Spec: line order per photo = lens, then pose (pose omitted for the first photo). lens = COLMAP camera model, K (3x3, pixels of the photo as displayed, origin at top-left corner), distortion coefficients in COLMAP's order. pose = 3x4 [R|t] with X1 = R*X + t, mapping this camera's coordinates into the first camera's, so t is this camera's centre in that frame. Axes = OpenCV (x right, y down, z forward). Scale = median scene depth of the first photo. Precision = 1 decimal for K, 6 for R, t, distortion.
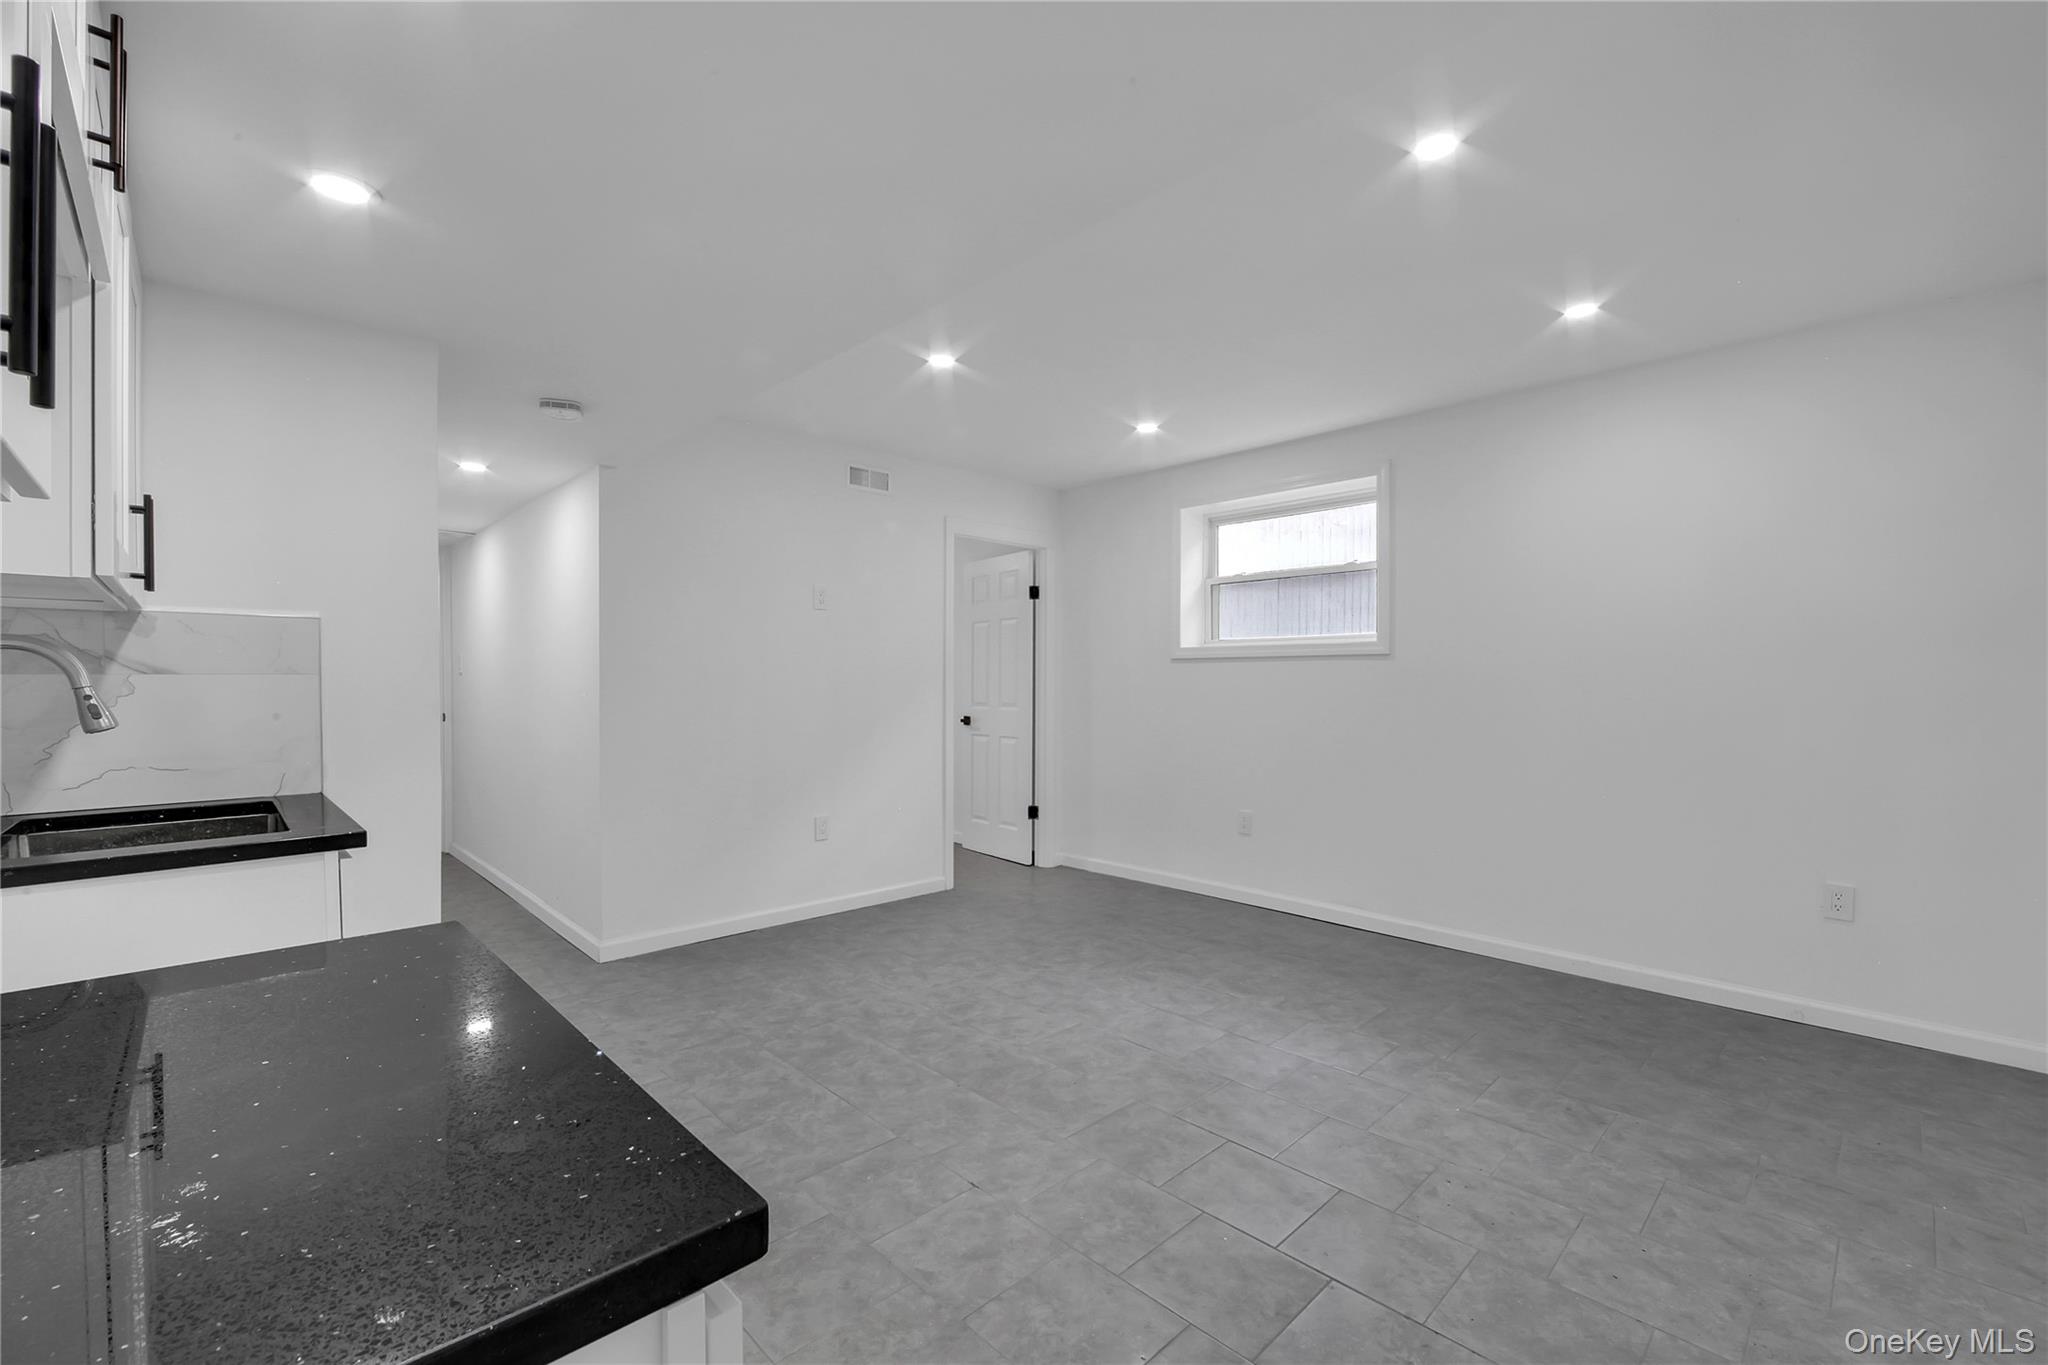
lens RADIAL K [[862.4, 0, 1006.2], [0, 862.4, 696.8], [0, 0, 1]] dist [-0.009672, 0.000218]
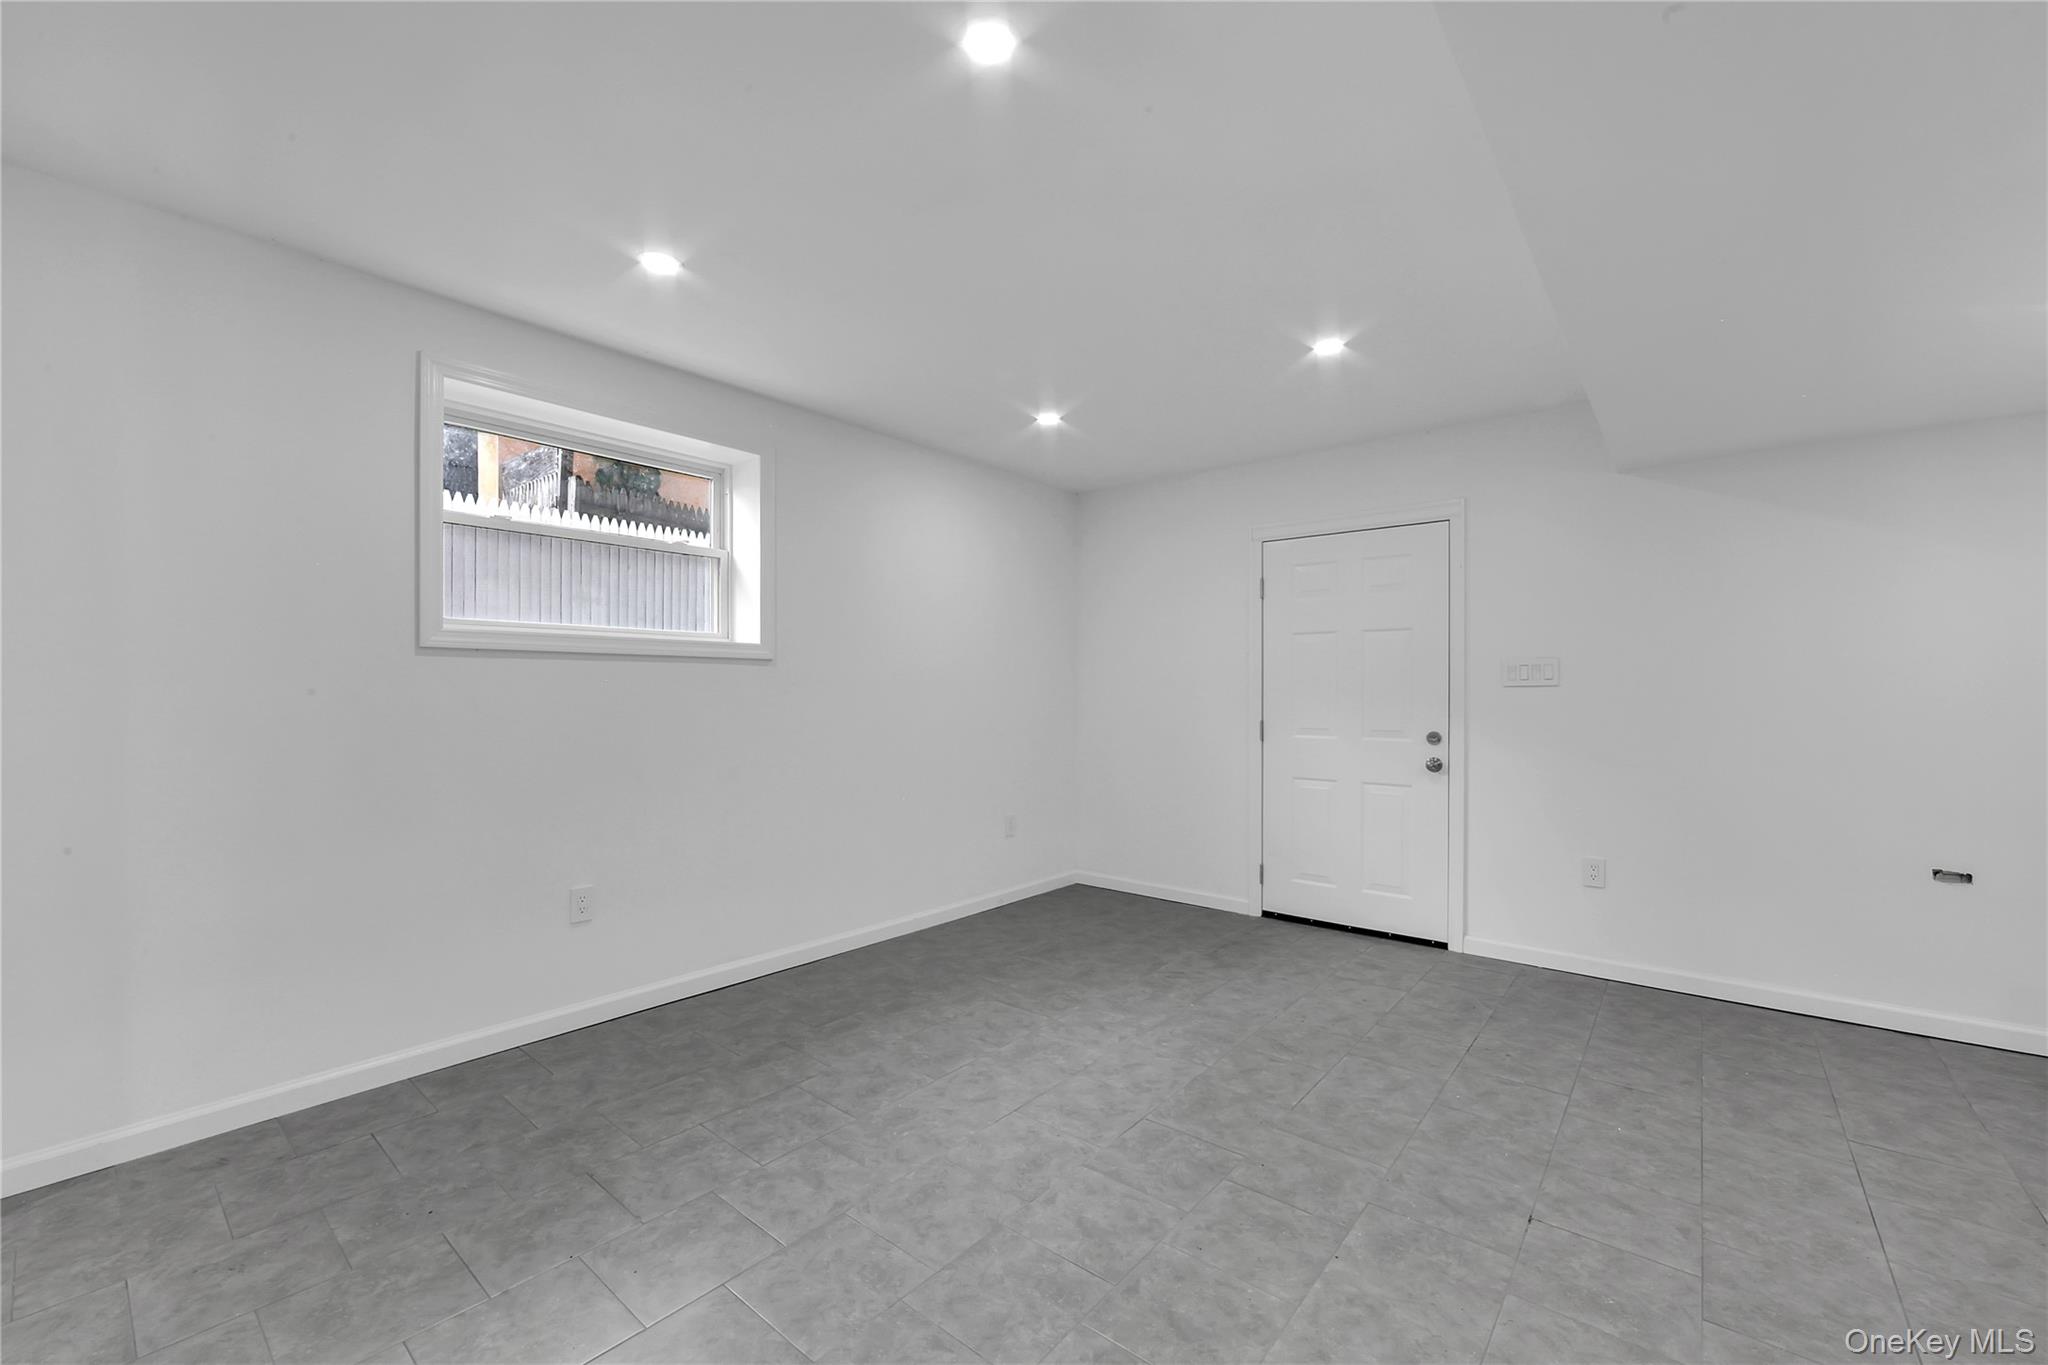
lens RADIAL K [[829.9, 0, 1026.4], [0, 829.9, 694.8], [0, 0, 1]] dist [-0.010435, 0.000545]
pose [[-0.126962, -0.005806, 0.991891, -0.568798], [0.013617, 0.999878, 0.007595, -0.019557], [-0.991814, 0.014471, -0.126868, 1.085595]]
